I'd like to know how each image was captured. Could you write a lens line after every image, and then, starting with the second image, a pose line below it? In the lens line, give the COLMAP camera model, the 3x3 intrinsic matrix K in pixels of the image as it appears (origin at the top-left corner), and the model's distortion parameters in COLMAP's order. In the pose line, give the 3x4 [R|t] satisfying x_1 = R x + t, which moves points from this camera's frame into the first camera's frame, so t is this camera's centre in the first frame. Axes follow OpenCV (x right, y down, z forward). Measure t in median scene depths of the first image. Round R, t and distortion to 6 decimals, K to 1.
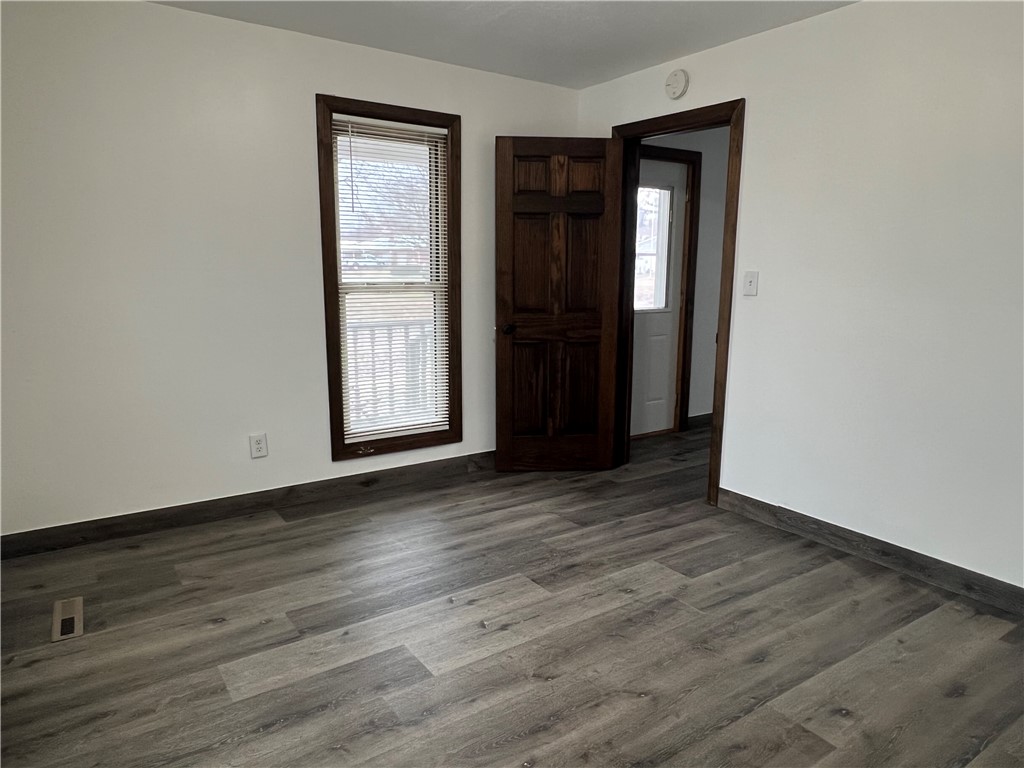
lens RADIAL K [[667.4, 0, 510.6], [0, 667.4, 382.1], [0, 0, 1]] dist [-0.002038, 0.000818]
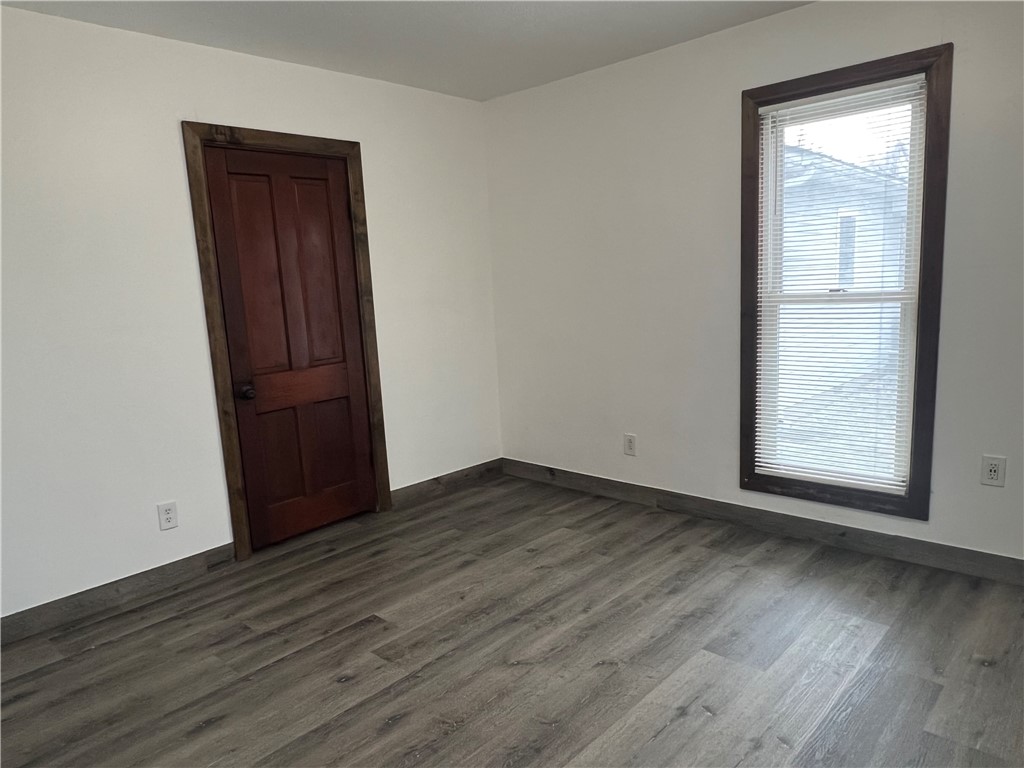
lens RADIAL K [[667.4, 0, 510.6], [0, 667.4, 386.6], [0, 0, 1]] dist [-0.002038, 0.000818]
pose [[-0.974798, 0.072229, -0.211075, 0.398391], [0.000859, 0.947346, 0.320211, -0.323606], [0.223090, 0.311960, -0.923532, 1.837603]]
